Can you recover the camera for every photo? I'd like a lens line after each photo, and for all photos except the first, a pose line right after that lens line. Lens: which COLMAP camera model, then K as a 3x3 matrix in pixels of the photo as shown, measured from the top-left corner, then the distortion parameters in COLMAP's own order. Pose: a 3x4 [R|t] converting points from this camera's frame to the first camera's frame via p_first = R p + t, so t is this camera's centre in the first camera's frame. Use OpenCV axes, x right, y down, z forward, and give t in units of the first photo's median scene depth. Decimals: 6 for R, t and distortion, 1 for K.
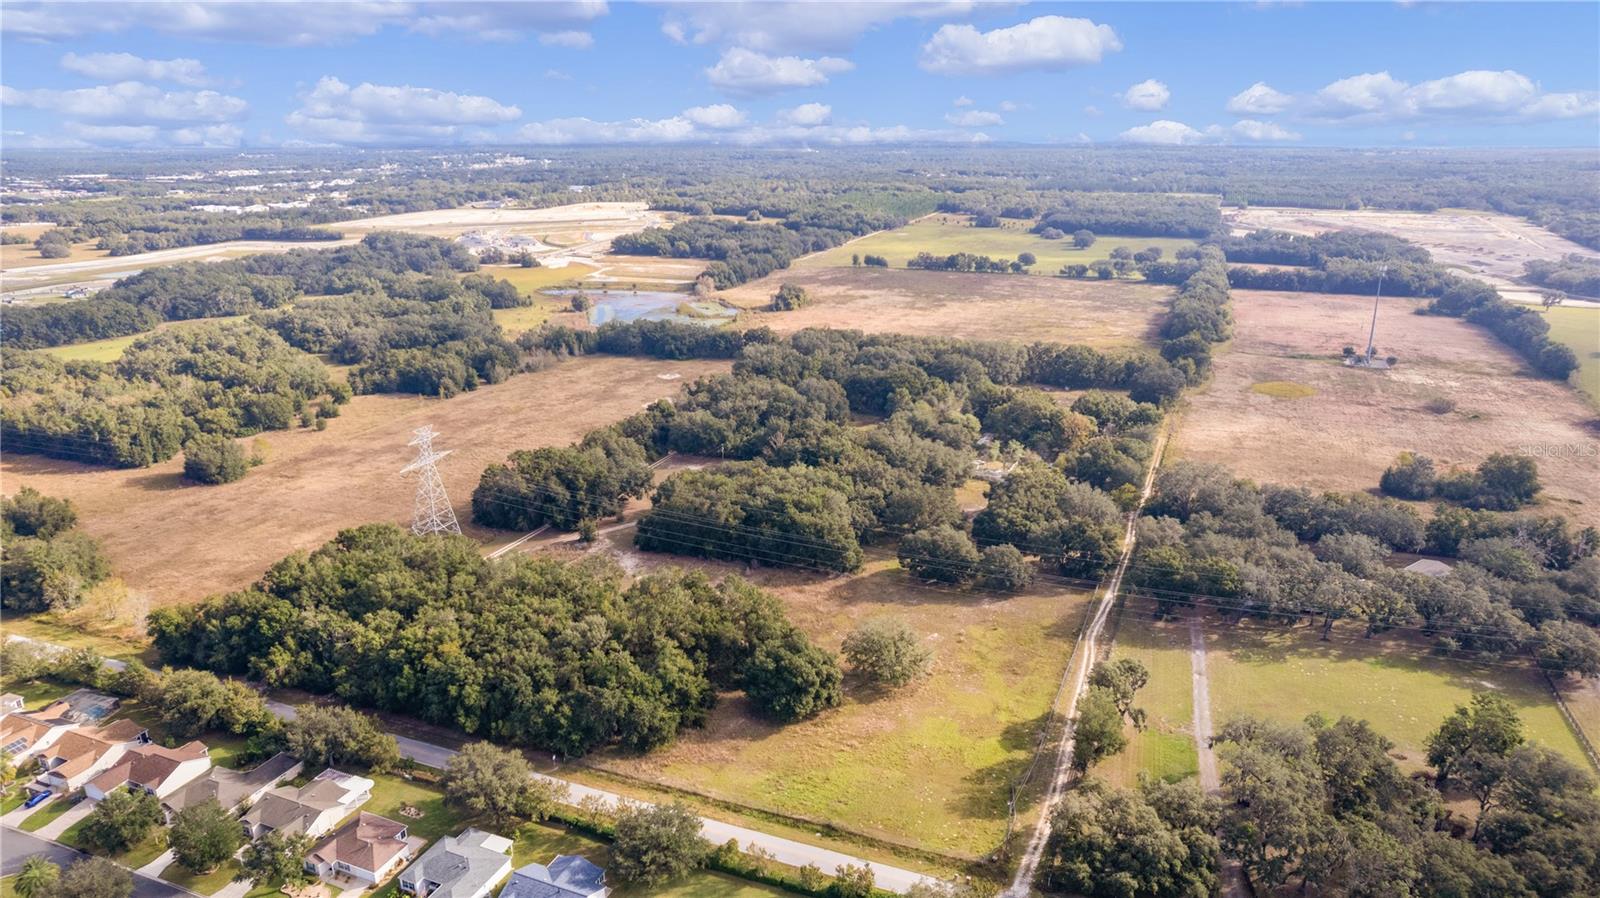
lens RADIAL K [[1019.8, 0, 809.0], [0, 1019.8, 448.2], [0, 0, 1]] dist [-0.068504, 0.056313]
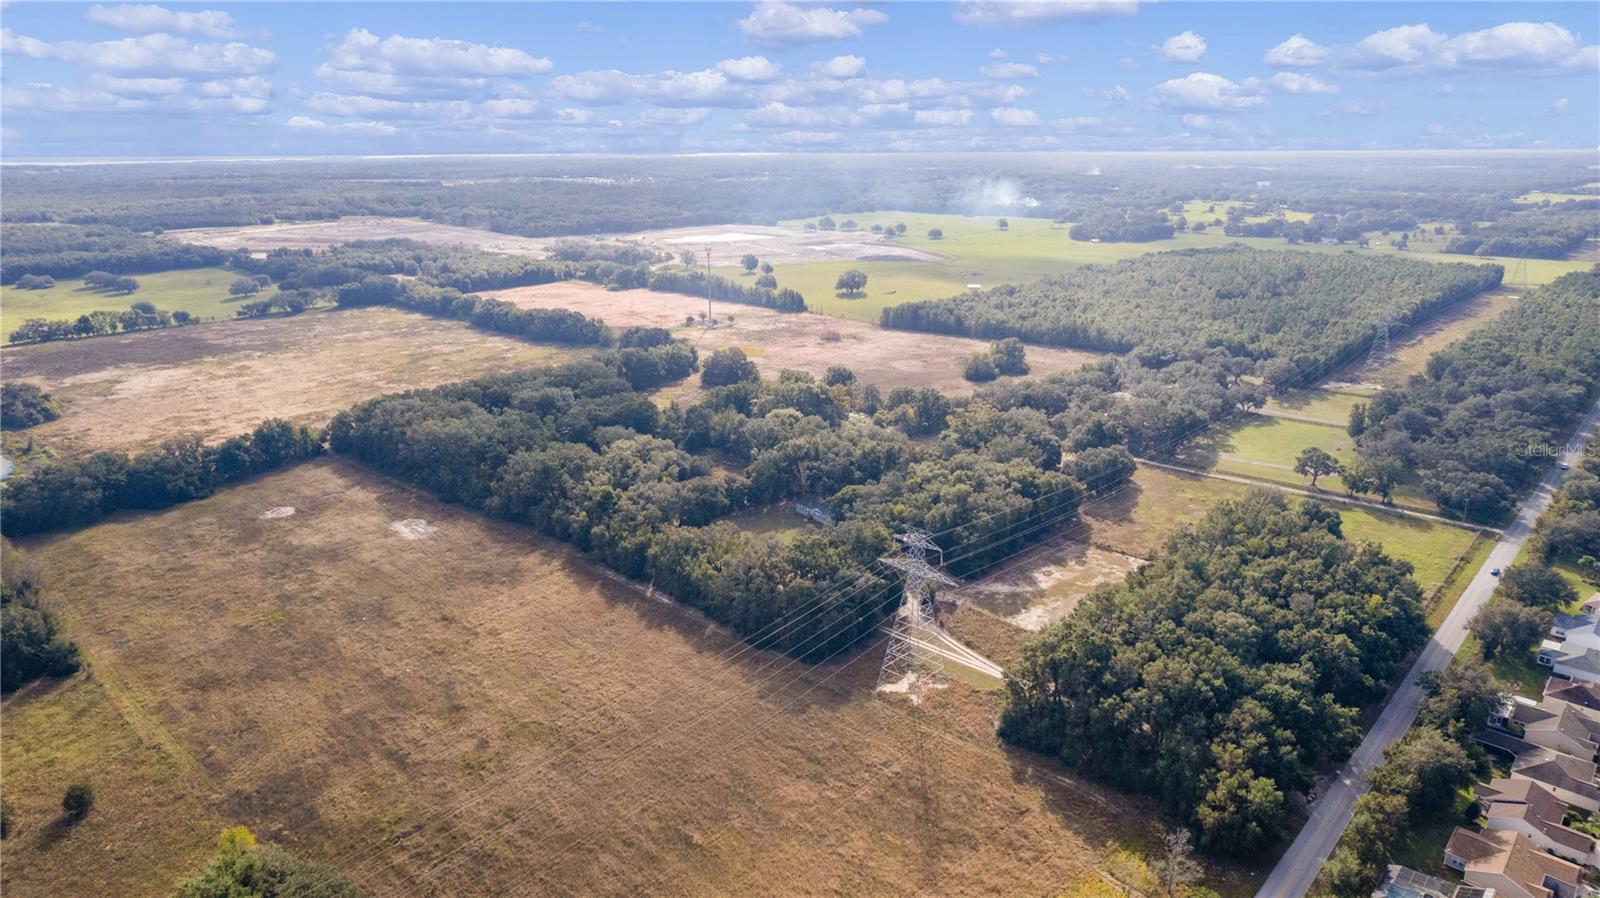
lens RADIAL K [[1019.8, 0, 797.1], [0, 1019.8, 447.3], [0, 0, 1]] dist [-0.068504, 0.056313]
pose [[0.358418, -0.266229, 0.894795, -0.866902], [0.281217, 0.944745, 0.168447, -0.184683], [-0.890198, 0.191257, 0.413482, 0.609975]]
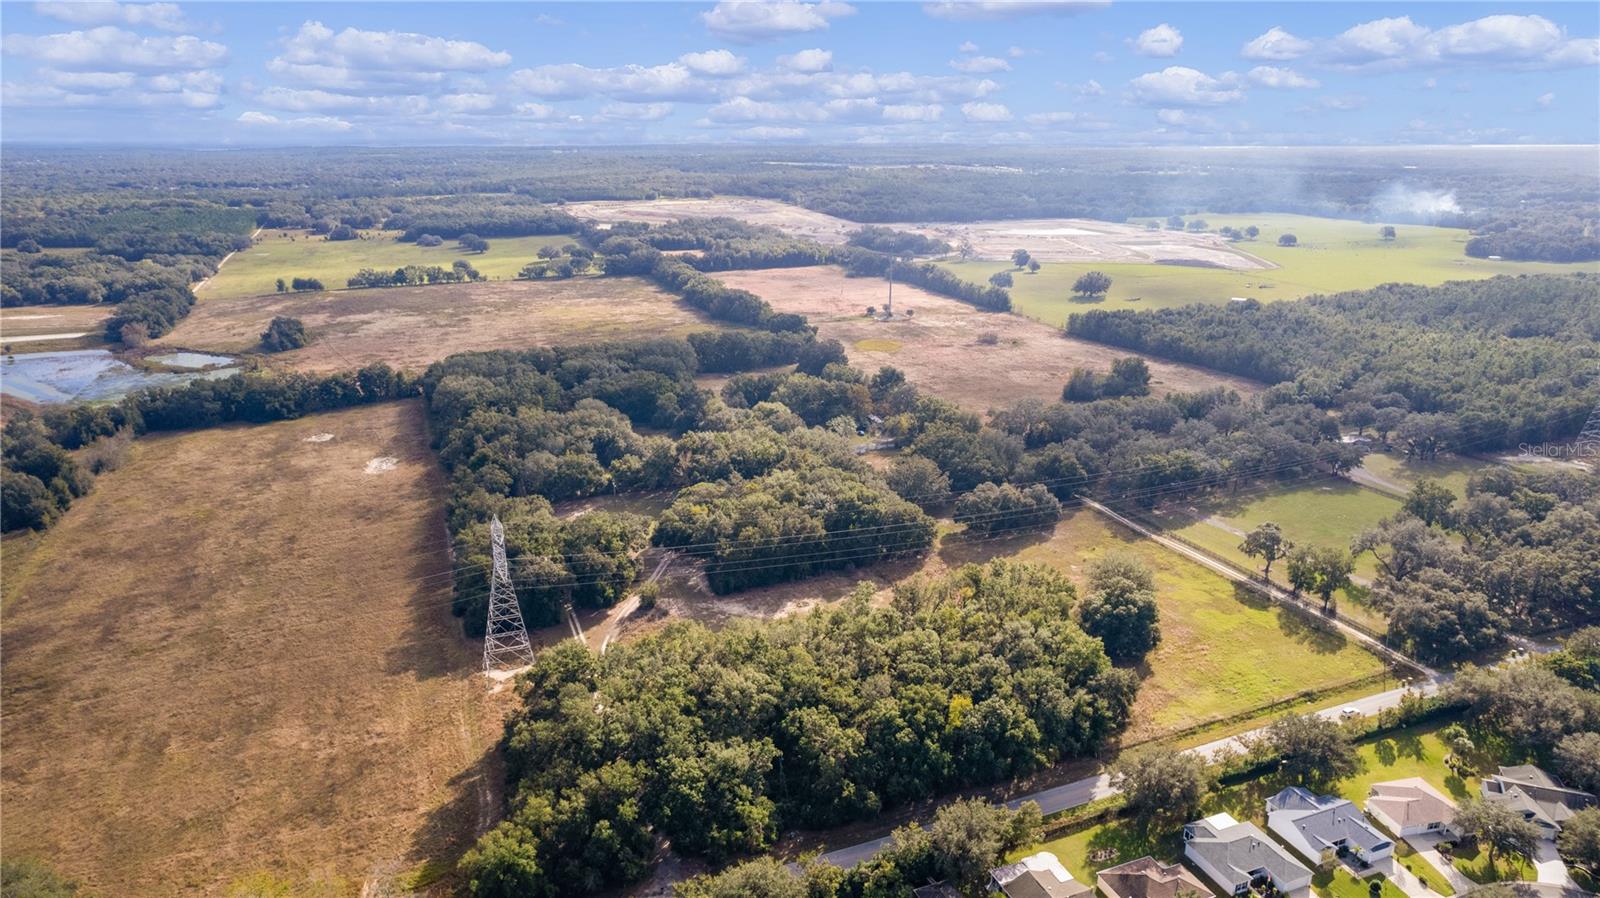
lens RADIAL K [[1019.8, 0, 797.8], [0, 1019.8, 437.1], [0, 0, 1]] dist [-0.068504, 0.056313]
pose [[0.722734, -0.195061, 0.663029, -0.572750], [0.203538, 0.976872, 0.065525, -0.067837], [-0.660476, 0.087595, 0.745720, 0.228271]]
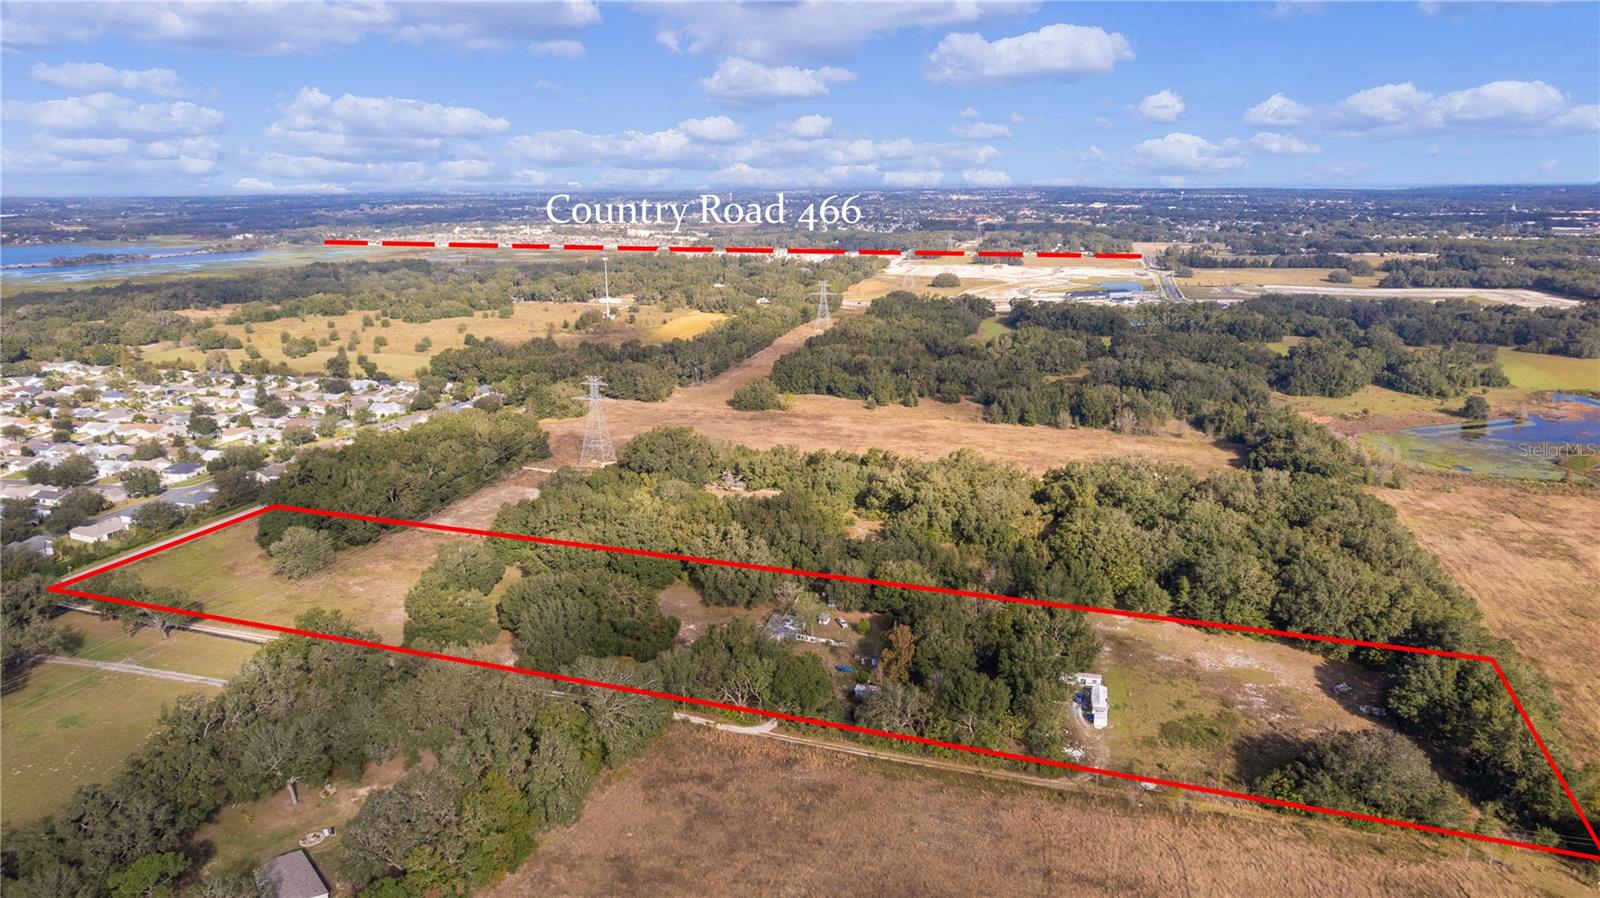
lens RADIAL K [[1019.8, 0, 804.8], [0, 1019.8, 434.2], [0, 0, 1]] dist [-0.068504, 0.056313]
pose [[0.084299, 0.248775, -0.964886, 0.909433], [-0.290821, 0.932315, 0.214969, -0.286171], [0.953057, 0.262487, 0.150942, 0.868206]]
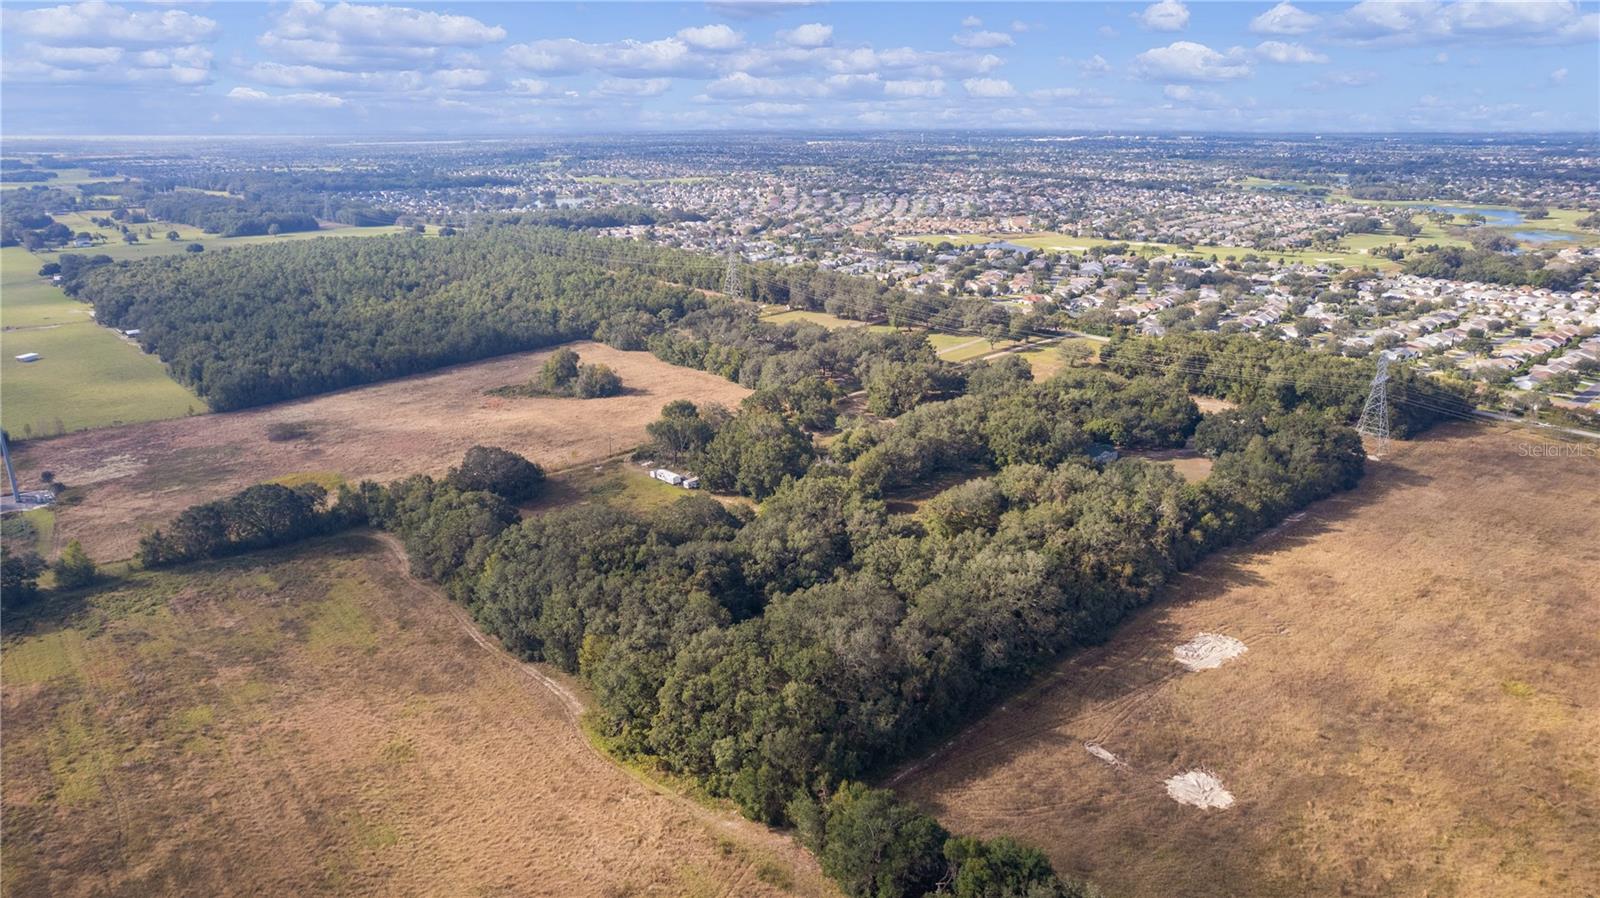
lens RADIAL K [[1019.8, 0, 794.2], [0, 1019.8, 449.0], [0, 0, 1]] dist [-0.068504, 0.056313]
pose [[-0.901770, -0.124376, 0.413933, -0.203185], [0.138997, 0.823374, 0.550213, -0.575587], [-0.409255, 0.553702, -0.725207, 1.836098]]
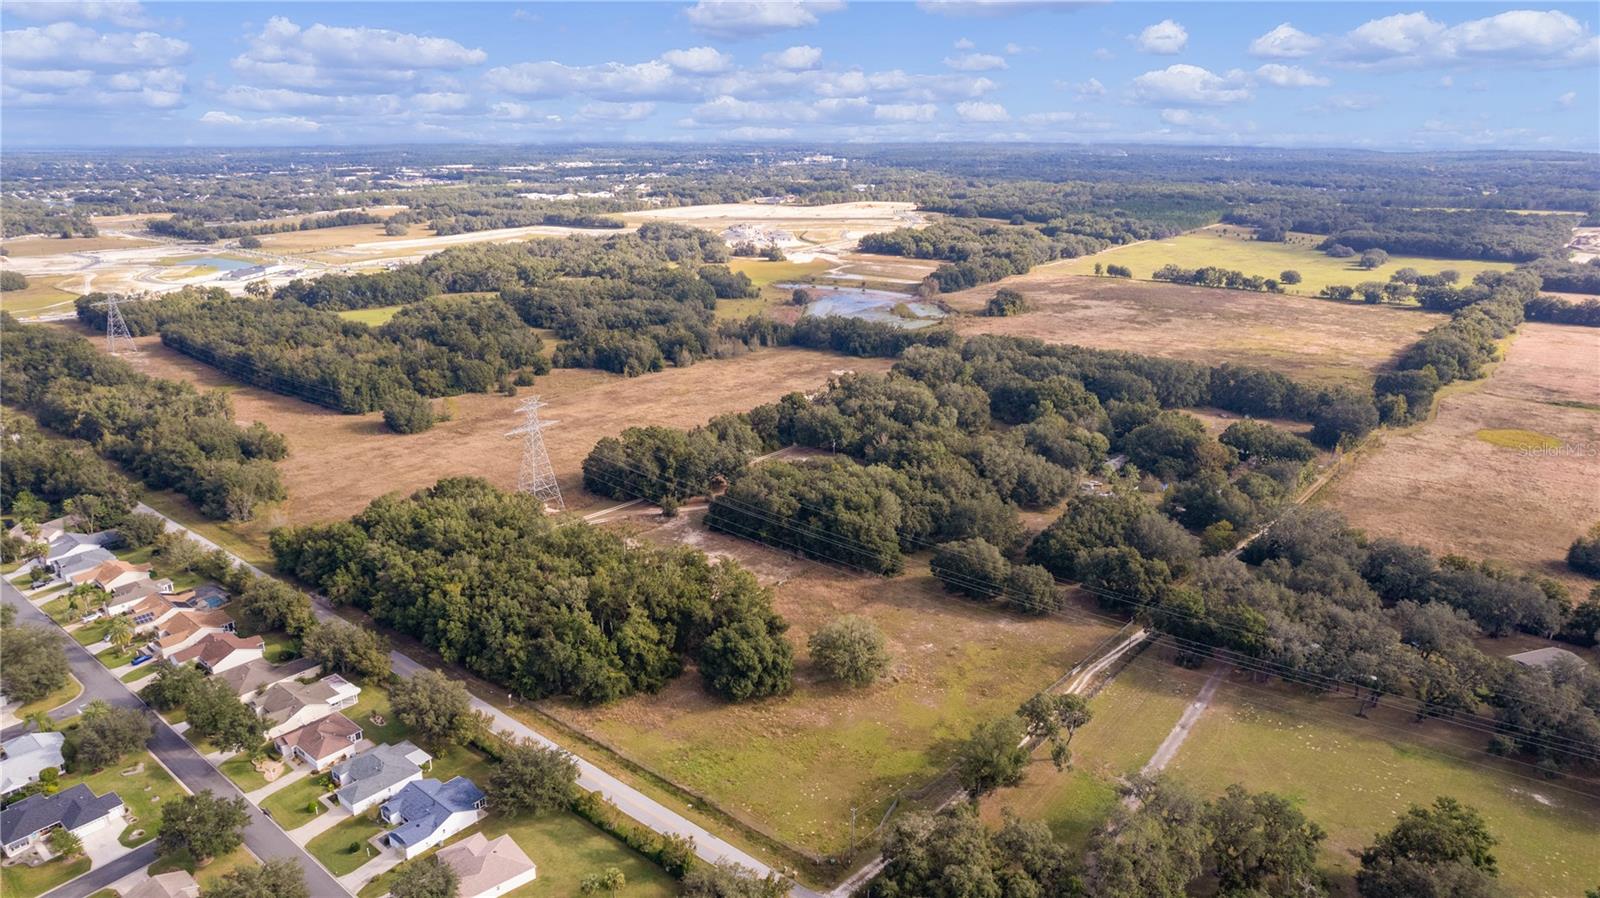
lens RADIAL K [[1019.8, 0, 808.2], [0, 1019.8, 455.3], [0, 0, 1]] dist [-0.068504, 0.056313]
pose [[0.954431, 0.095418, -0.282765, 0.187316], [-0.093857, 0.995403, 0.019094, -0.005528], [0.283287, 0.008316, 0.958999, 0.011175]]
